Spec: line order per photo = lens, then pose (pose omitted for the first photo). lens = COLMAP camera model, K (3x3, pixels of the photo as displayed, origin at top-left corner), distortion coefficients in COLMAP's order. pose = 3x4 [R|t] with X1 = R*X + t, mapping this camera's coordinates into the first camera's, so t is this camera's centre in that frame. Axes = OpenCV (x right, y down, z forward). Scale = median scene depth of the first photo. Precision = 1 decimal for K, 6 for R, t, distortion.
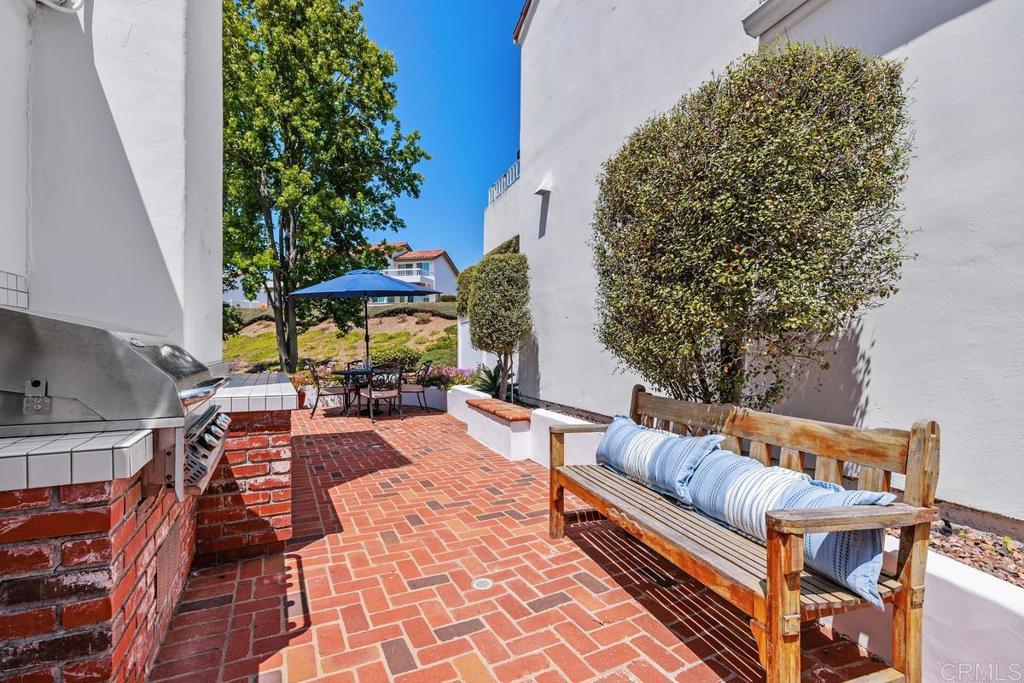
lens RADIAL K [[455.8, 0, 511.4], [0, 455.8, 347.6], [0, 0, 1]] dist [-0.000050, -0.000590]
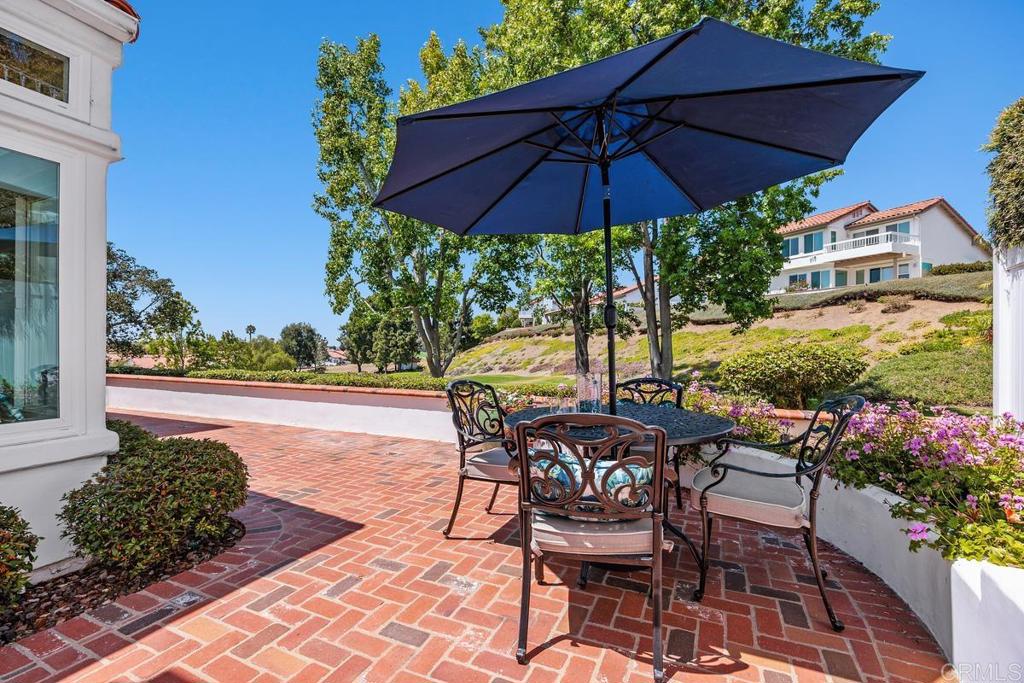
lens RADIAL K [[455.8, 0, 512.7], [0, 455.8, 348.4], [0, 0, 1]] dist [-0.000050, -0.000590]
pose [[0.620584, -0.001092, -0.784140, -0.024421], [-0.000812, 0.999998, -0.002035, 0.000581], [0.784140, 0.001899, 0.620581, 0.170739]]
